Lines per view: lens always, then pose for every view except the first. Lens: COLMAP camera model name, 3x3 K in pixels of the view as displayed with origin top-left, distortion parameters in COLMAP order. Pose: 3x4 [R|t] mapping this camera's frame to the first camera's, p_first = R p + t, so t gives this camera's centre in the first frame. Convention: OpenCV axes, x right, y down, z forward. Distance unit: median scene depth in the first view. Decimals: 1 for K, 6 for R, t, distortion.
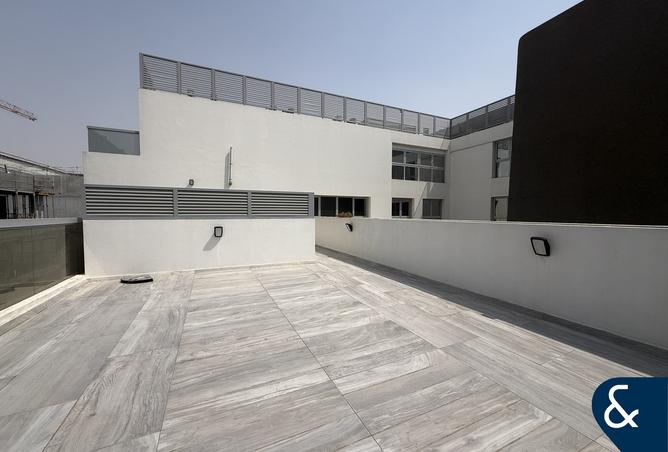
lens RADIAL K [[264.8, 0, 334.0], [0, 264.8, 226.0], [0, 0, 1]] dist [-0.000512, -0.000335]
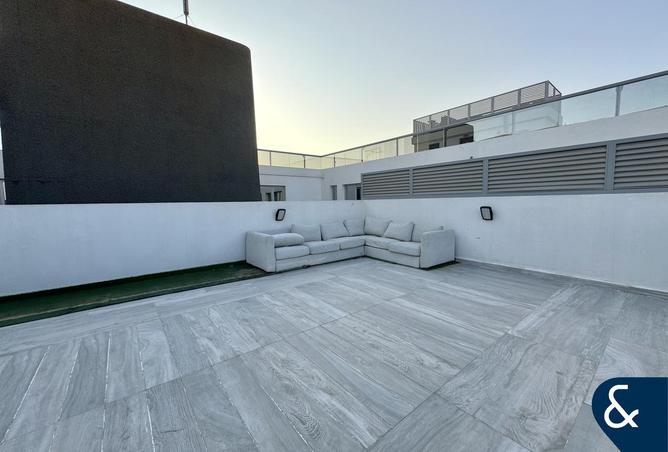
lens RADIAL K [[267.7, 0, 333.3], [0, 267.7, 208.6], [0, 0, 1]] dist [-0.001269, -0.000284]
pose [[-0.233152, -0.022080, 0.972190, -1.022825], [0.063008, 0.997298, 0.037761, -0.001014], [-0.970397, 0.070059, -0.231131, 1.228856]]
